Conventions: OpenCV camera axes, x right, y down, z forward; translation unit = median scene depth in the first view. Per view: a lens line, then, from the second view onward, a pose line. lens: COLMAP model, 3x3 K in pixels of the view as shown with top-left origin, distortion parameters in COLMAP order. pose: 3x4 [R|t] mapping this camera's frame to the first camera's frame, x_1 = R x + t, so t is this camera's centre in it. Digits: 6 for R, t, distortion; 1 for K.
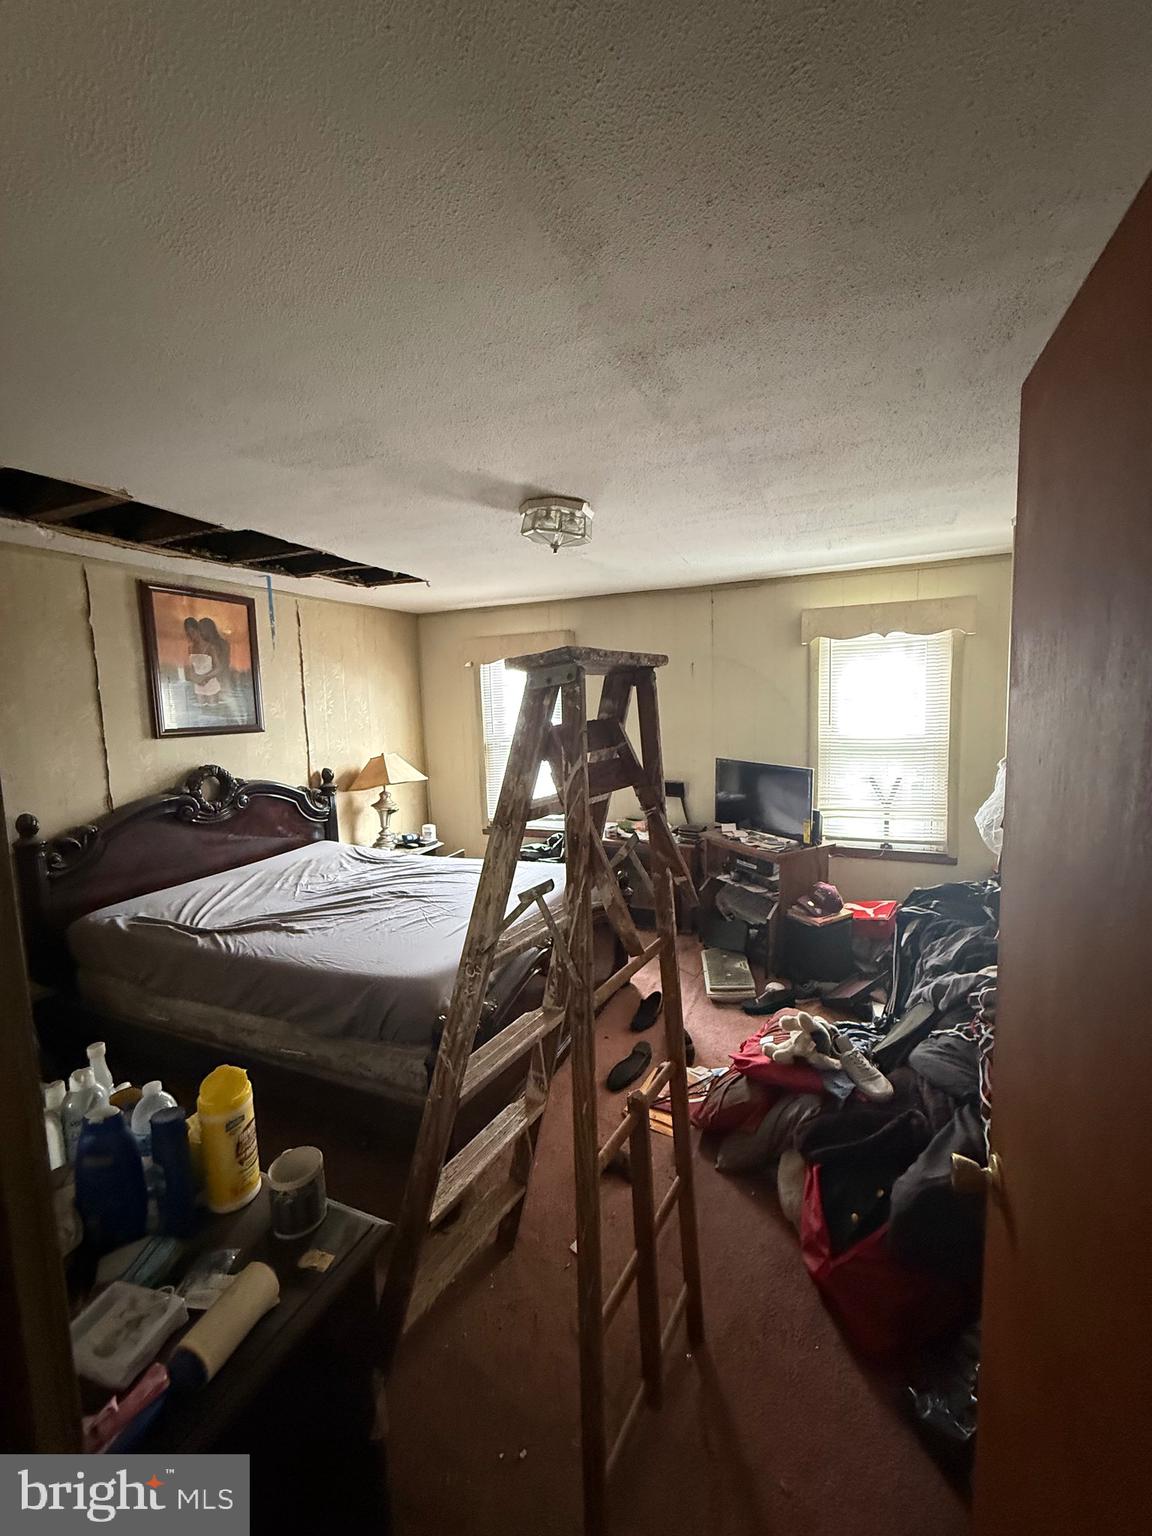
lens RADIAL K [[617.2, 0, 580.4], [0, 617.2, 767.2], [0, 0, 1]] dist [0.001228, -0.000707]
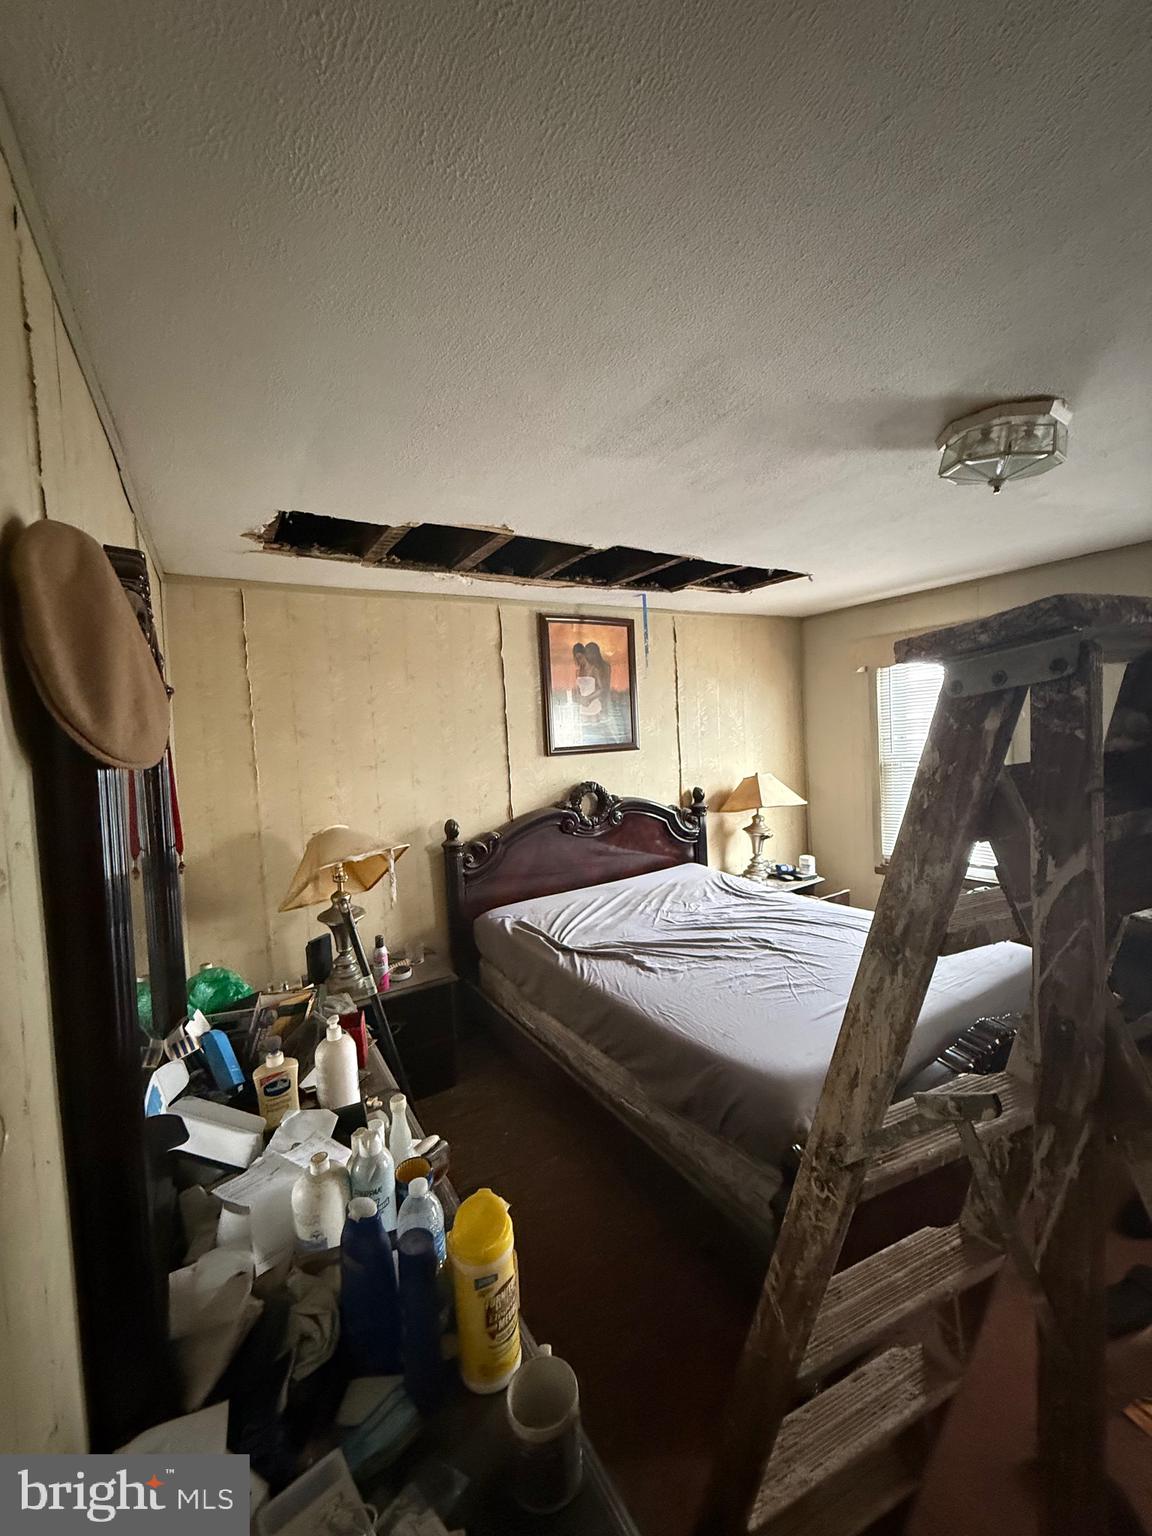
lens RADIAL K [[617.2, 0, 574.8], [0, 617.2, 765.0], [0, 0, 1]] dist [0.001228, -0.000707]
pose [[0.813978, 0.020122, -0.580548, -0.015245], [-0.034007, 0.999336, -0.013043, -0.021513], [0.579900, 0.030359, 0.814122, 0.162569]]
